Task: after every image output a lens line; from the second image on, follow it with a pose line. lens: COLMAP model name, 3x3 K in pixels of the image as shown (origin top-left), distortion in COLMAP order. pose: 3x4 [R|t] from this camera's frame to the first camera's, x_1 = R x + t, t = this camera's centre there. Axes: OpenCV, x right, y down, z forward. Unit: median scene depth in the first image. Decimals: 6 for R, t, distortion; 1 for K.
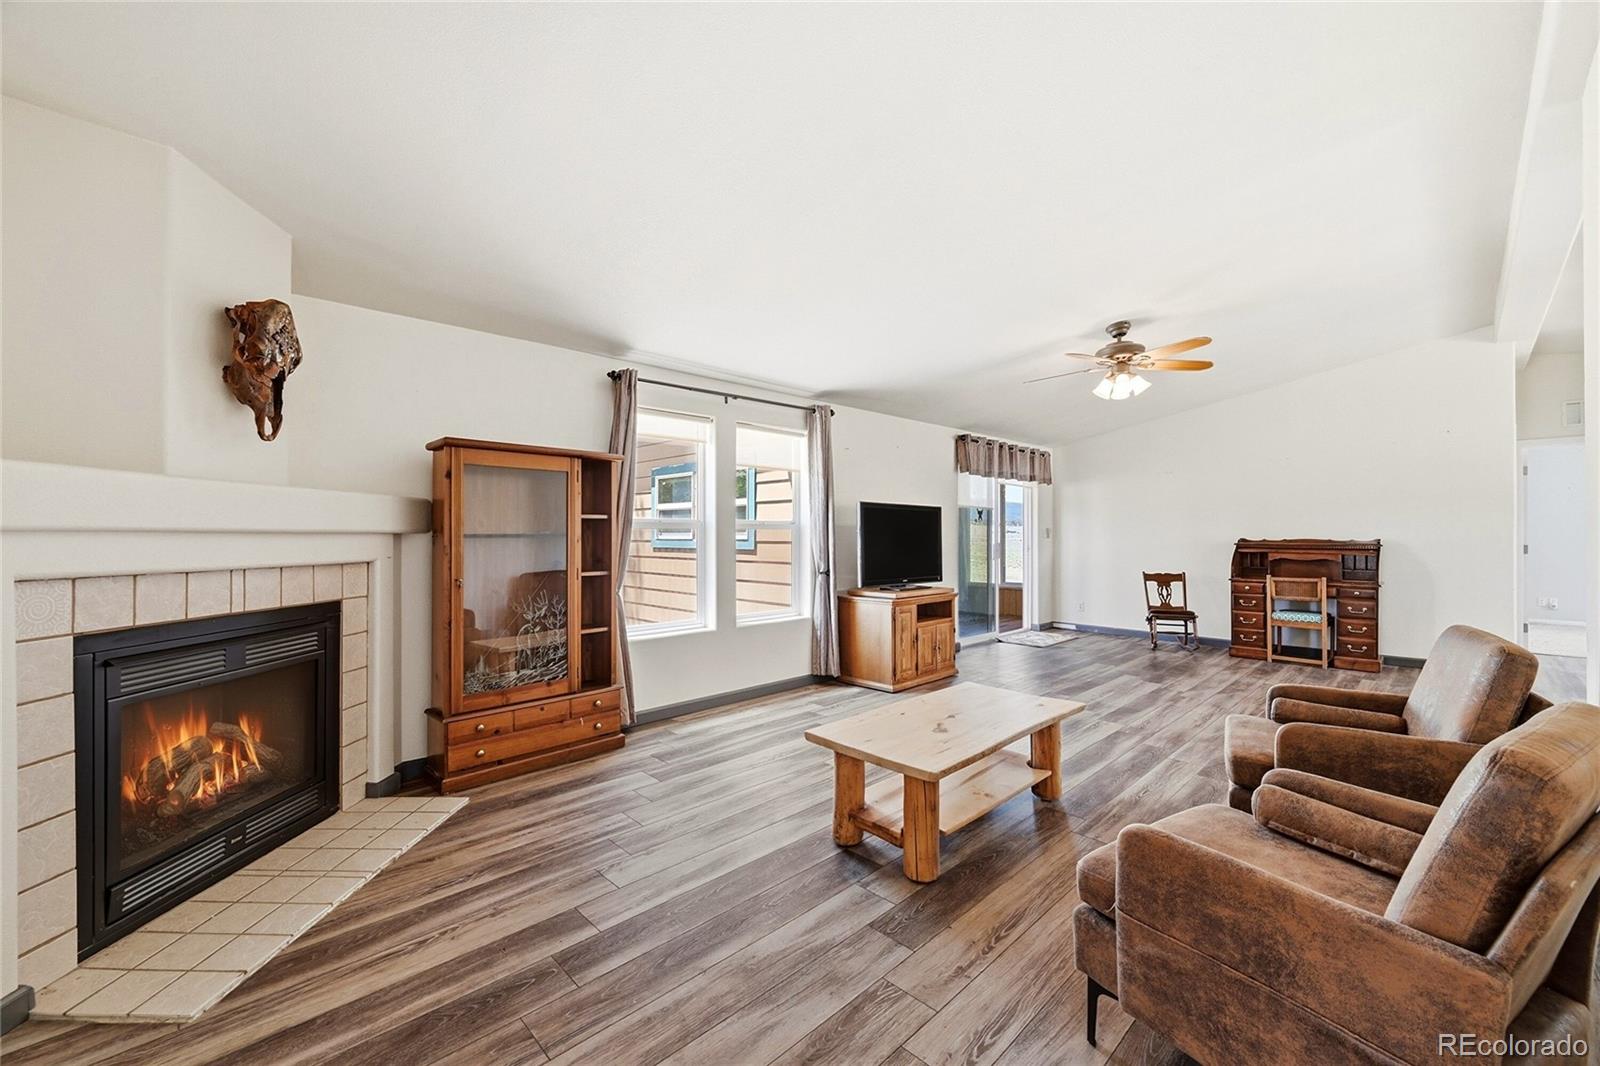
lens RADIAL K [[643.1, 0, 800.0], [0, 643.1, 533.0], [0, 0, 1]] dist [0.002829, 0.000195]
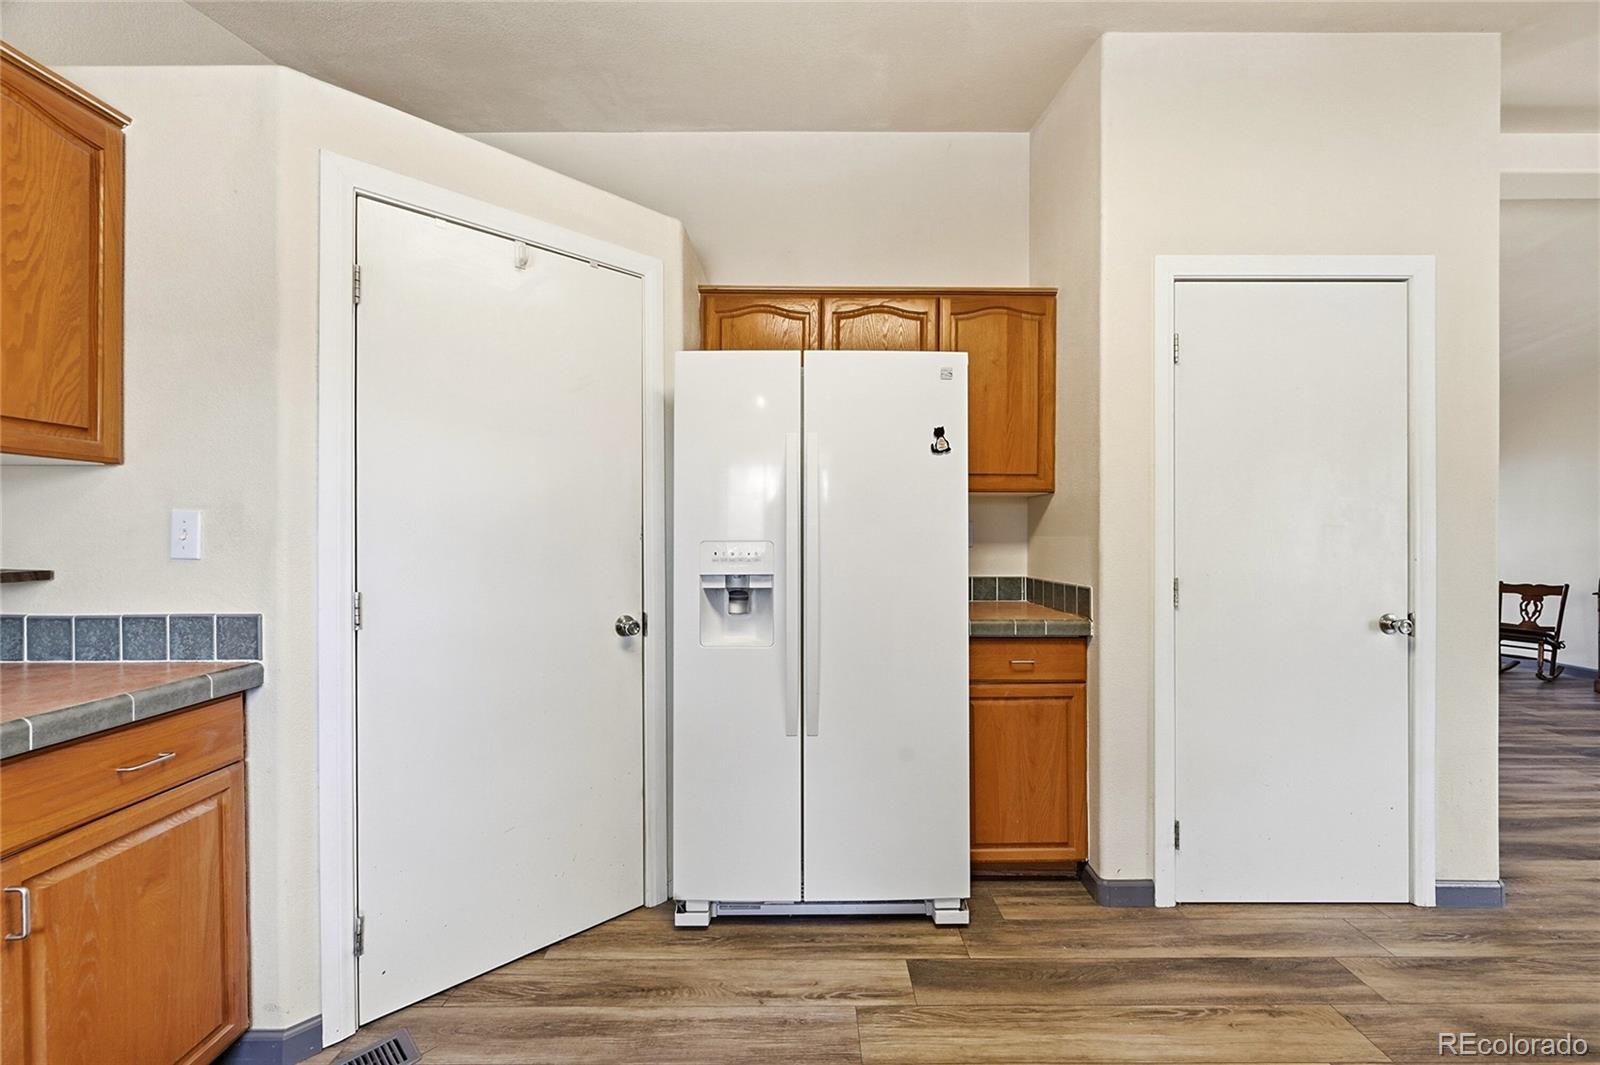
lens RADIAL K [[630.6, 0, 800.0], [0, 630.6, 532.5], [0, 0, 1]] dist [-0.001924, -0.000222]
pose [[0.722498, -0.004417, -0.691359, 0.727401], [0.001968, 0.999989, -0.004332, 0.000702], [0.691370, 0.001769, 0.722498, -0.296529]]
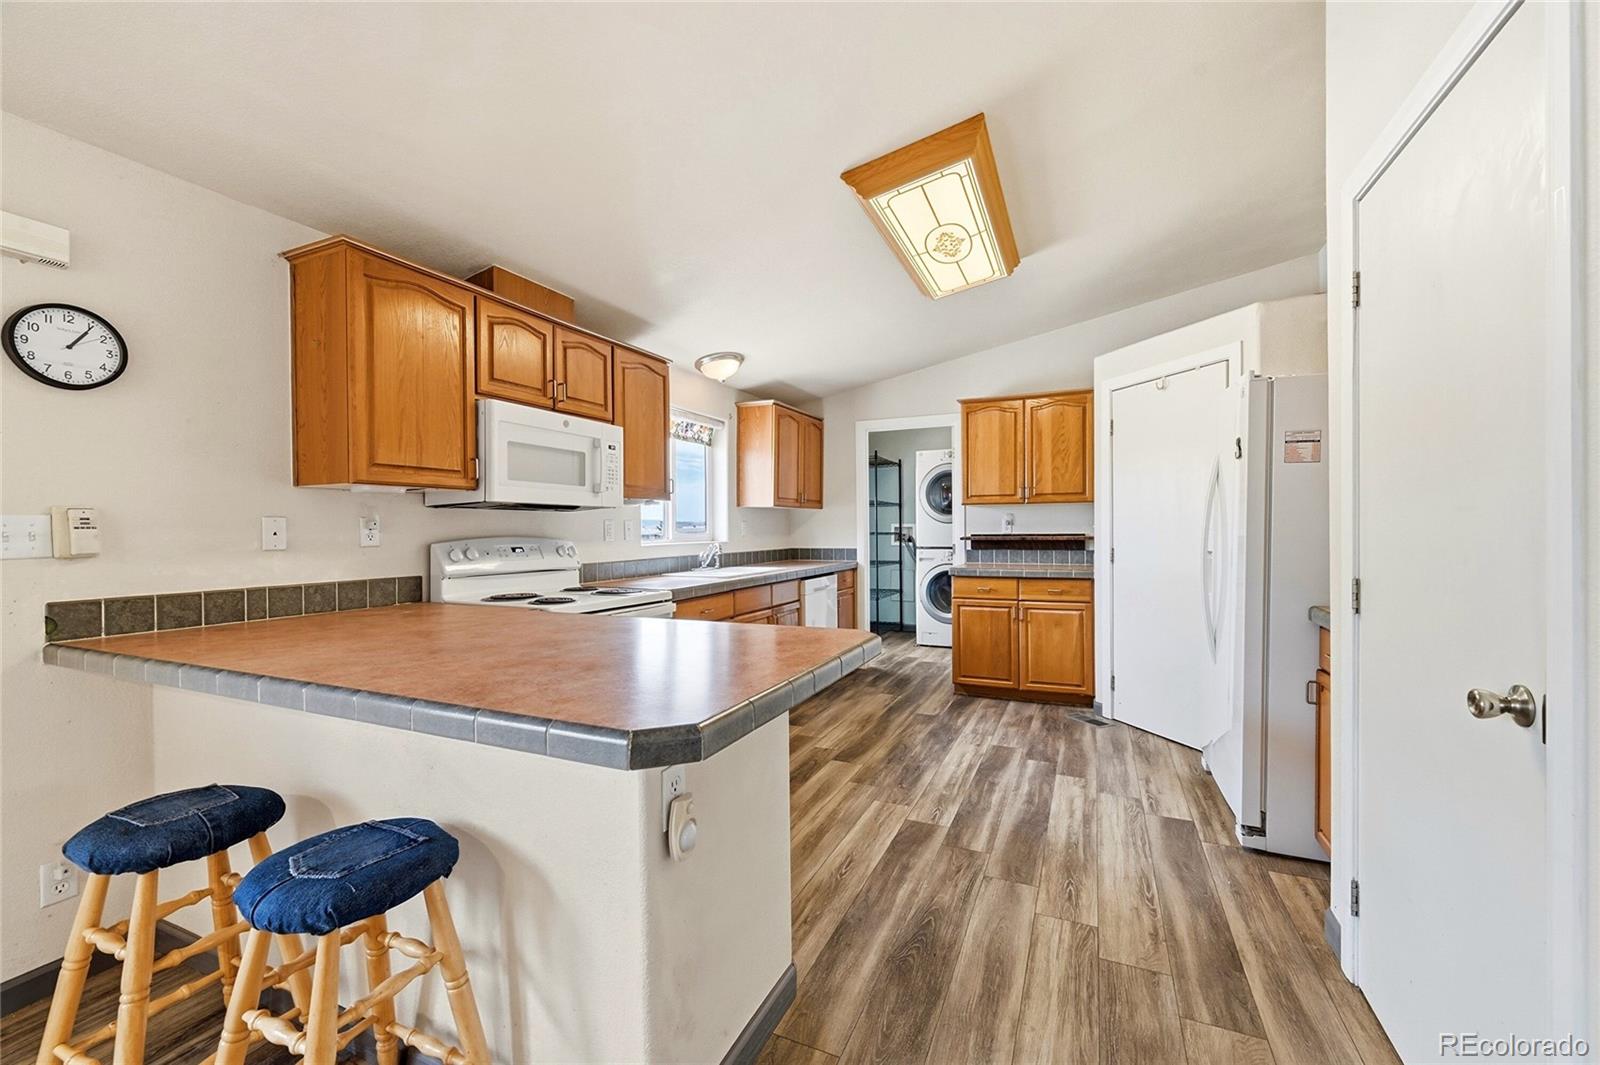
lens RADIAL K [[643.1, 0, 800.0], [0, 643.1, 532.5], [0, 0, 1]] dist [0.002829, 0.000195]
pose [[-0.930751, 0.009071, -0.365542, 1.043925], [0.007088, 0.999952, 0.006766, 0.000706], [0.365585, 0.003706, -0.930770, 0.454655]]
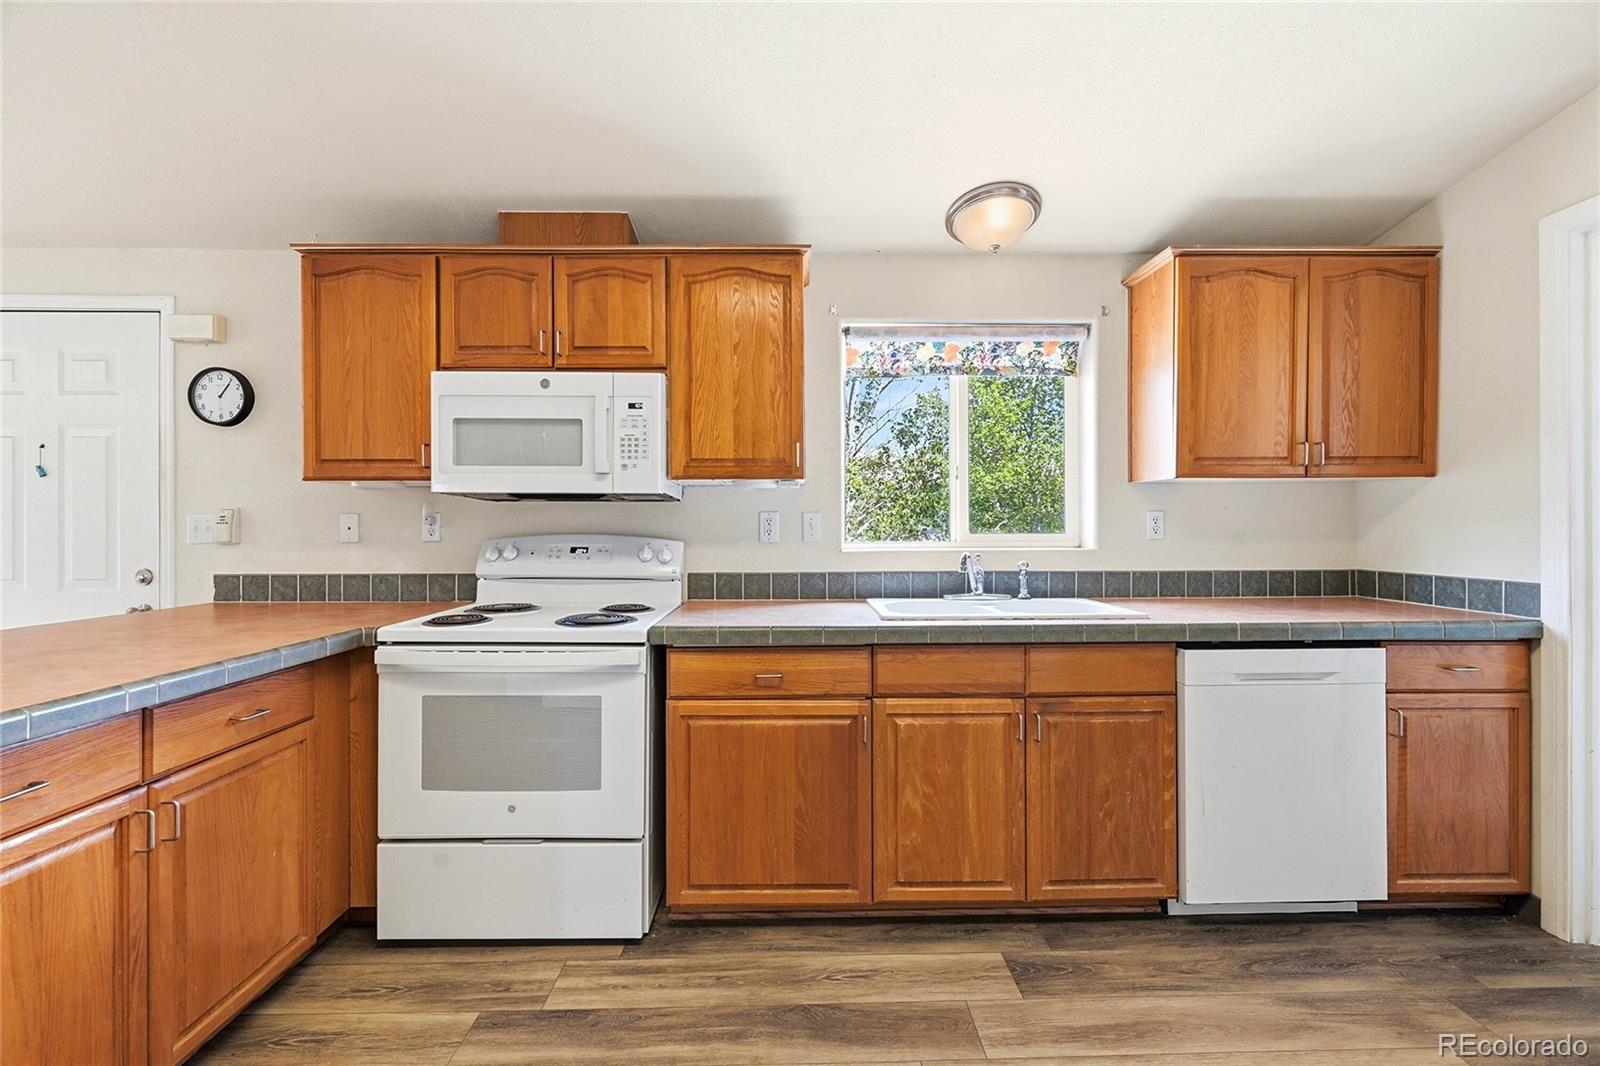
lens RADIAL K [[644.7, 0, 807.1], [0, 644.7, 526.2], [0, 0, 1]] dist [0.000072, 0.000140]
pose [[-0.735284, 0.001027, 0.677758, 0.563577], [0.001789, 0.999998, 0.000425, 0.000819], [-0.677757, 0.001525, -0.735285, -0.002022]]
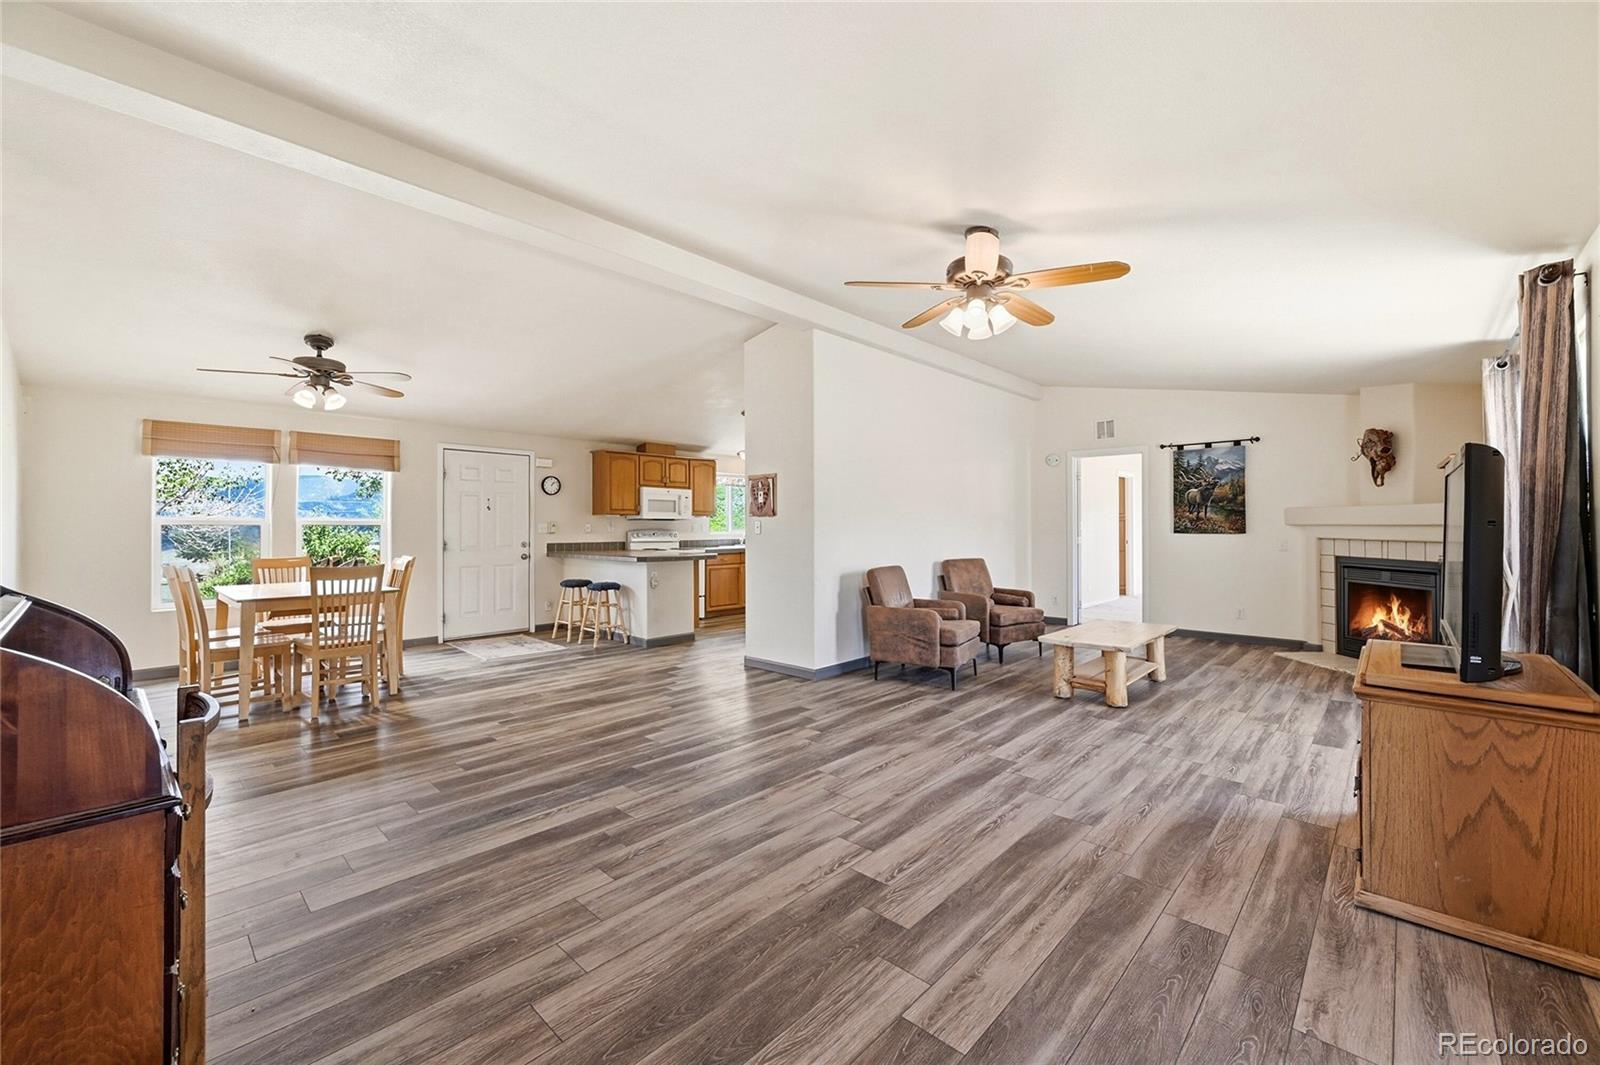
lens RADIAL K [[644.7, 0, 807.1], [0, 644.7, 525.7], [0, 0, 1]] dist [0.000072, 0.000140]
pose [[-0.998574, 0.002587, -0.053315, 0.721903], [0.002607, 0.999997, -0.000317, -0.002564], [0.053314, -0.000456, -0.998578, 1.682954]]
